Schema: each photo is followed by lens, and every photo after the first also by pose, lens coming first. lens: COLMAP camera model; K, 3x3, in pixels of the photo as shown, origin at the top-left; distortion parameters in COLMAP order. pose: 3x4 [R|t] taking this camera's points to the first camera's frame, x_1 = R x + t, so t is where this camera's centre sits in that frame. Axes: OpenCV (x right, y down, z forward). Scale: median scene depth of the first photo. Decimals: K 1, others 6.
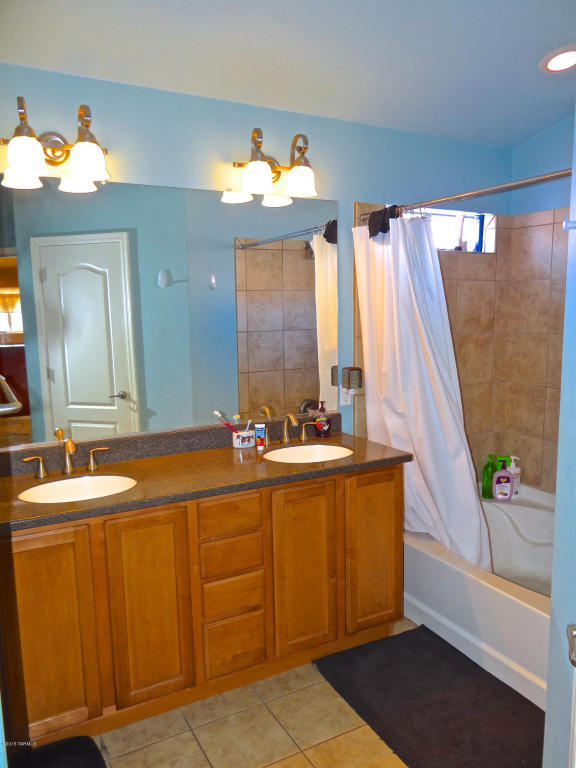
lens RADIAL K [[617.5, 0, 290.2], [0, 617.5, 386.5], [0, 0, 1]] dist [0.014434, -0.010596]
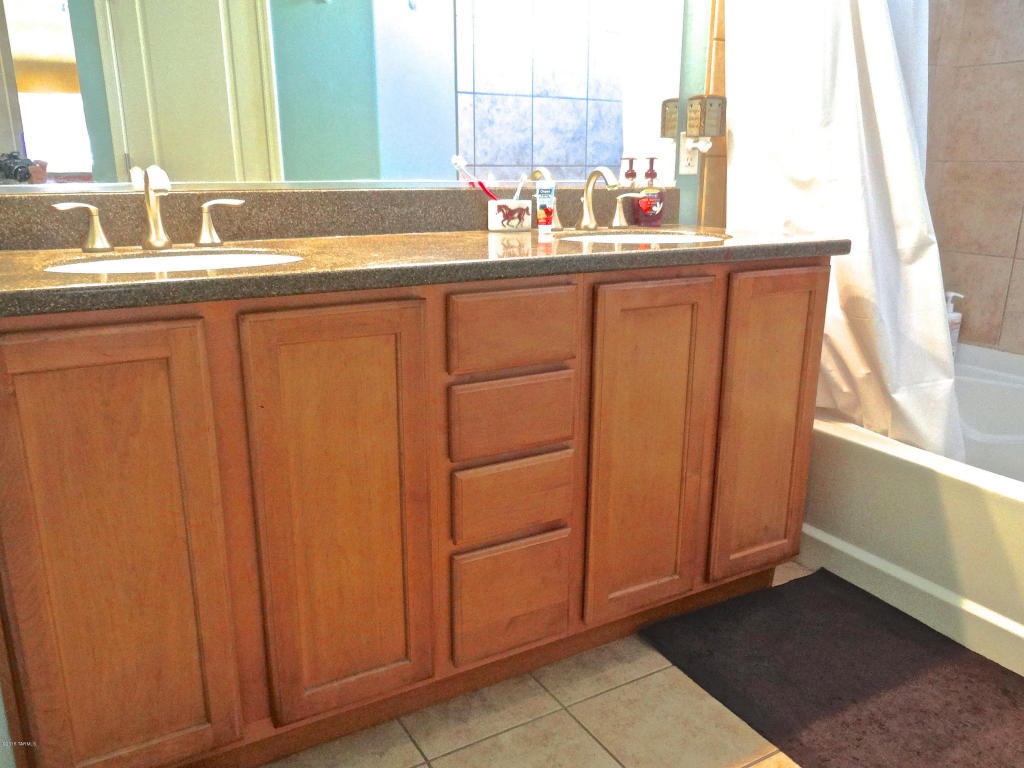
lens RADIAL K [[823.4, 0, 510.3], [0, 823.4, 384.1], [0, 0, 1]] dist [0.014434, -0.010596]
pose [[0.999144, 0.012917, 0.039301, -0.099815], [-0.017692, 0.992162, 0.123698, 0.140481], [-0.037395, -0.124287, 0.991541, 0.311063]]
